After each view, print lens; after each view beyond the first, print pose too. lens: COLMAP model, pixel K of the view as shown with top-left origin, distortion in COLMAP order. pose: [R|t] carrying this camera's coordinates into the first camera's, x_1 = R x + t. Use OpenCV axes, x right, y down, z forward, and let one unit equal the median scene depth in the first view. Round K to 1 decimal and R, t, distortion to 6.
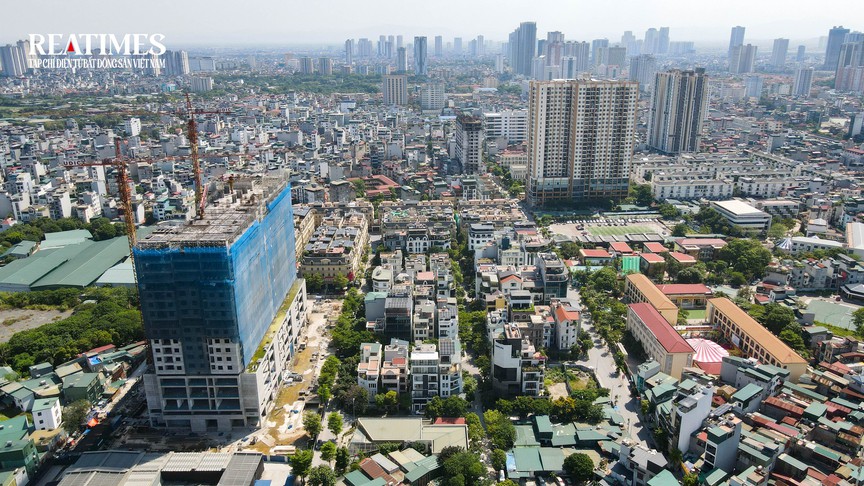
lens RADIAL K [[631.9, 0, 432.0], [0, 631.9, 243.0], [0, 0, 1]] dist [0.004803, 0.002352]
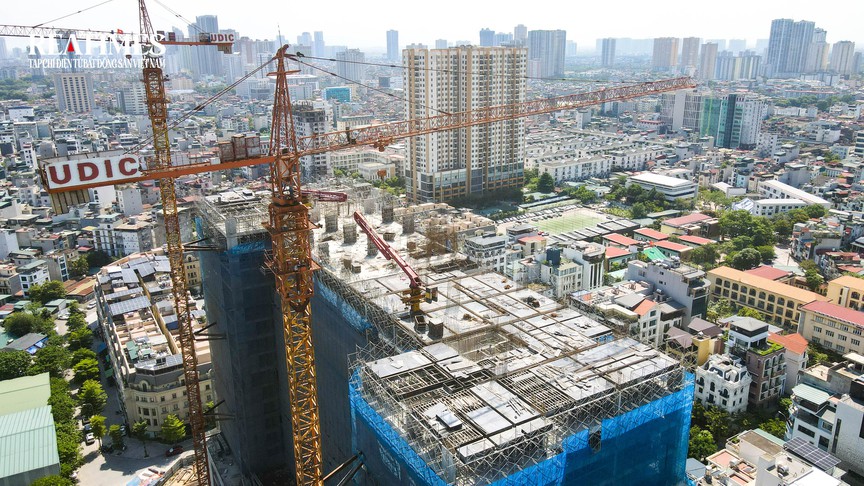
lens RADIAL K [[631.9, 0, 432.0], [0, 631.9, 243.0], [0, 0, 1]] dist [0.004803, 0.002352]
pose [[0.845855, -0.154858, 0.510439, -0.251065], [0.163439, 0.986146, 0.028343, -0.040906], [-0.507757, 0.059451, 0.859447, 0.346113]]
